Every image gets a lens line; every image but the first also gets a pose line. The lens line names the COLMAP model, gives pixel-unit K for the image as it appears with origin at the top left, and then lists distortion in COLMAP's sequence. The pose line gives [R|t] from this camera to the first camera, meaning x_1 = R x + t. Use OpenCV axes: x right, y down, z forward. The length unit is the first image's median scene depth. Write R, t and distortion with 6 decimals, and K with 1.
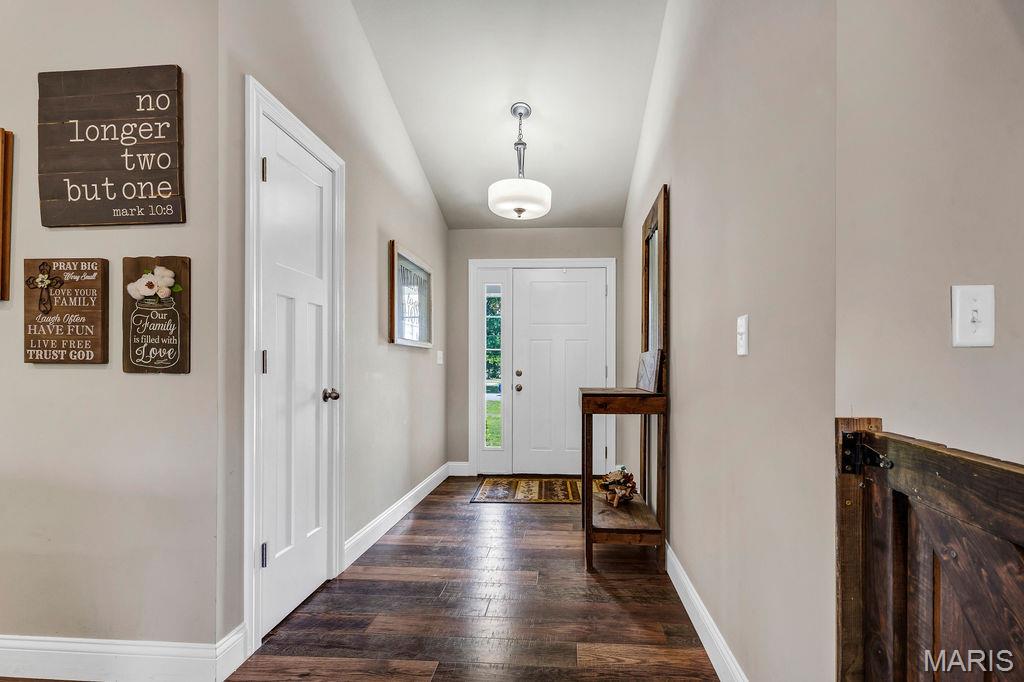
lens RADIAL K [[460.7, 0, 539.0], [0, 460.7, 365.9], [0, 0, 1]] dist [0.009618, -0.001497]
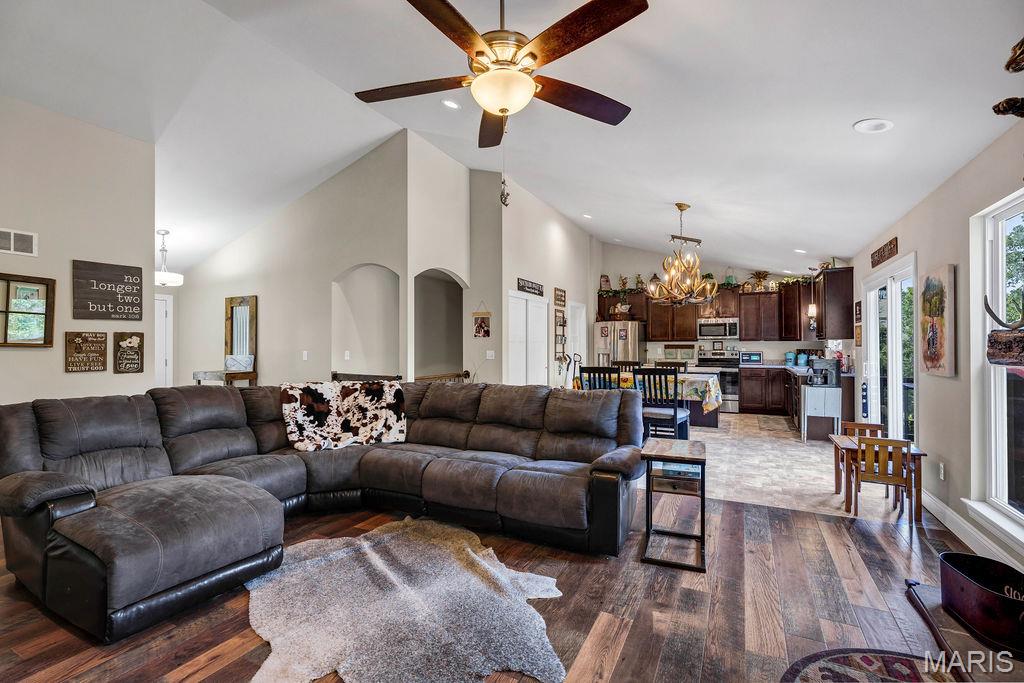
lens RADIAL K [[460.7, 0, 501.2], [0, 460.7, 340.3], [0, 0, 1]] dist [0.009618, -0.001497]
pose [[0.411587, 0.000578, 0.911370, -2.451649], [0.002471, 0.999995, -0.001750, -0.173440], [-0.911367, 0.002972, 0.411584, -2.221154]]
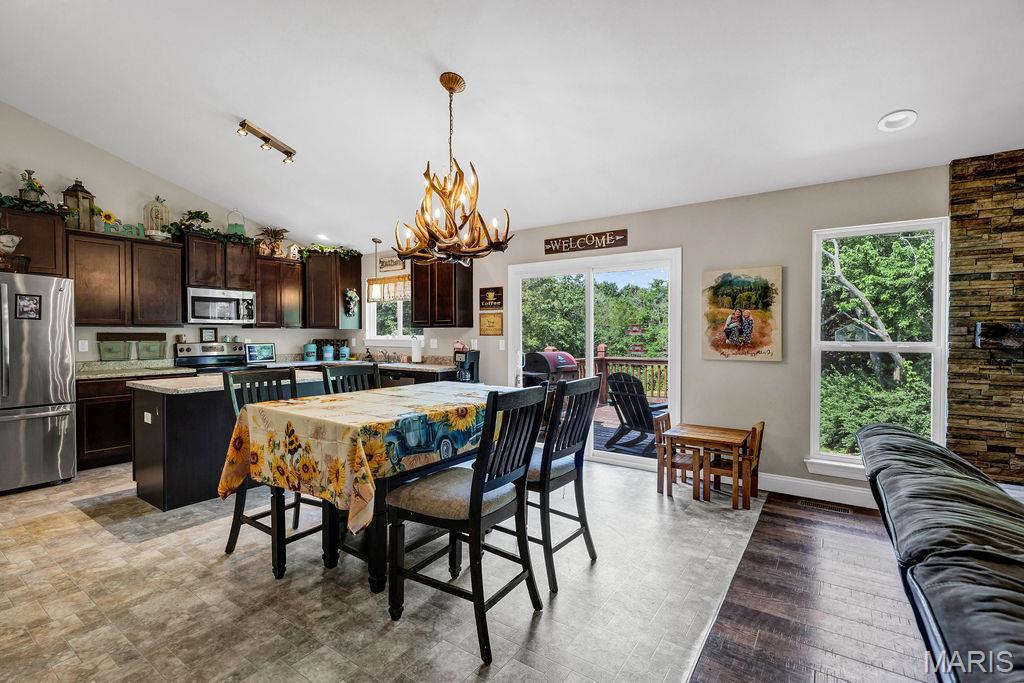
lens RADIAL K [[460.7, 0, 517.3], [0, 460.7, 341.9], [0, 0, 1]] dist [0.009618, -0.001497]
pose [[-0.857417, -0.018589, 0.514286, 0.006887], [-0.011470, 0.999789, 0.017015, -0.144466], [-0.514494, 0.008690, -0.857450, -0.510277]]
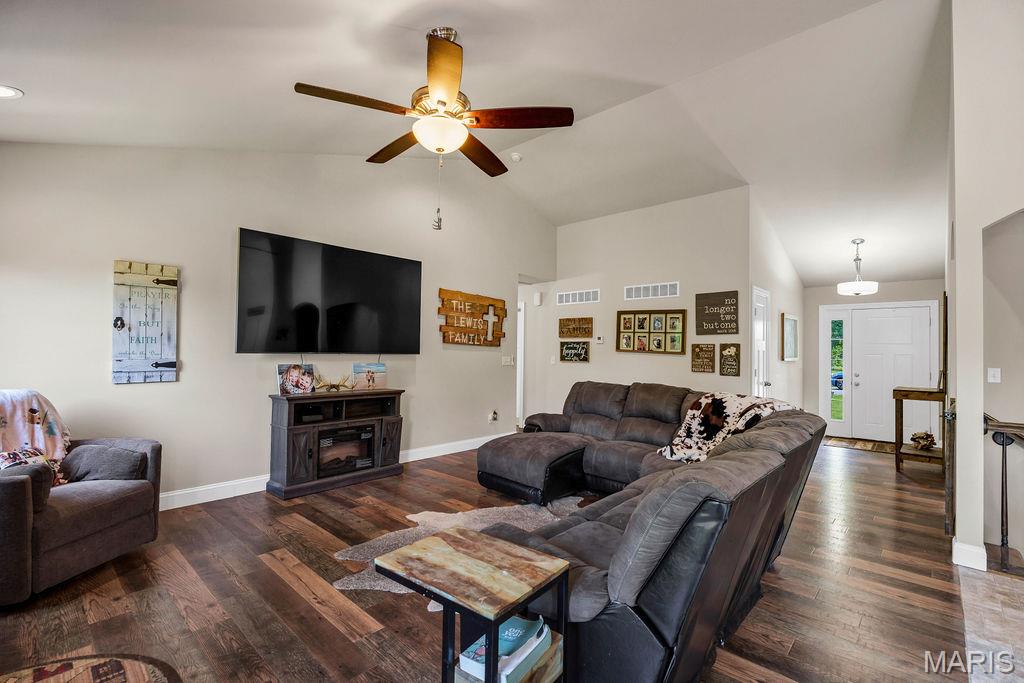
lens RADIAL K [[460.7, 0, 527.6], [0, 460.7, 348.4], [0, 0, 1]] dist [0.009618, -0.001497]
pose [[0.783104, -0.000126, -0.621890, 0.165783], [-0.005870, 0.999954, -0.007595, -0.159913], [0.621863, 0.009598, 0.783068, -2.734410]]
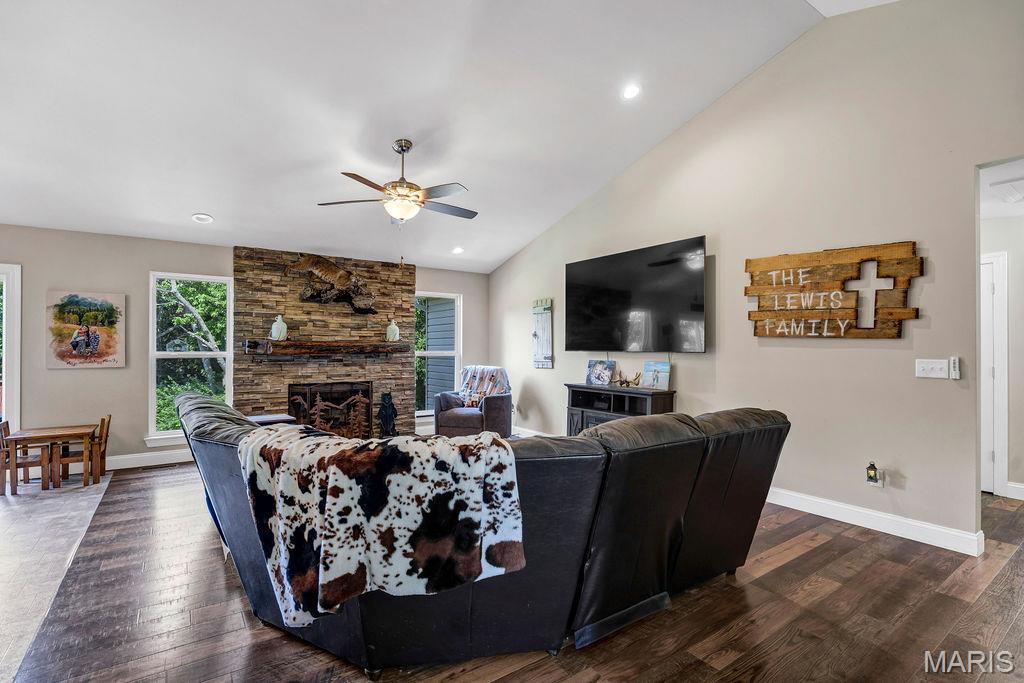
lens RADIAL K [[489.2, 0, 523.4], [0, 489.2, 343.8], [0, 0, 1]] dist [-0.000552, -0.000773]
pose [[-0.776509, -0.014103, -0.629948, 0.054677], [-0.005221, 0.999859, -0.015948, -0.137897], [0.630084, -0.009095, -0.776474, 0.940058]]
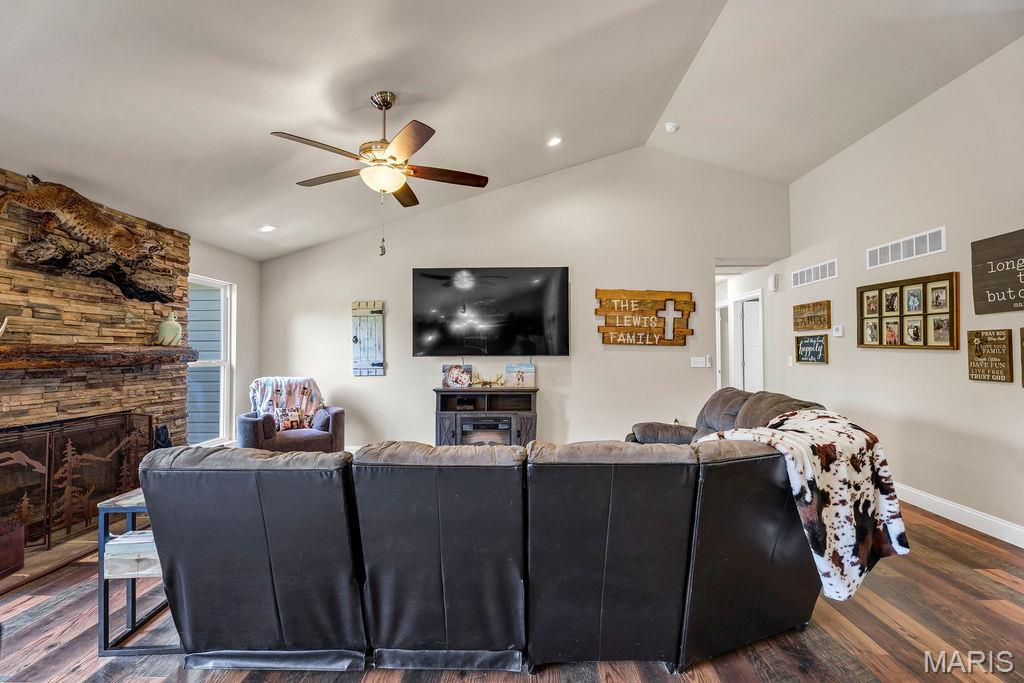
lens RADIAL K [[460.7, 0, 508.5], [0, 460.7, 343.5], [0, 0, 1]] dist [0.009618, -0.001497]
pose [[0.041450, -0.028432, -0.998736, 0.938281], [0.011465, 0.999543, -0.027979, -0.138164], [0.999075, -0.010291, 0.041757, -1.199623]]
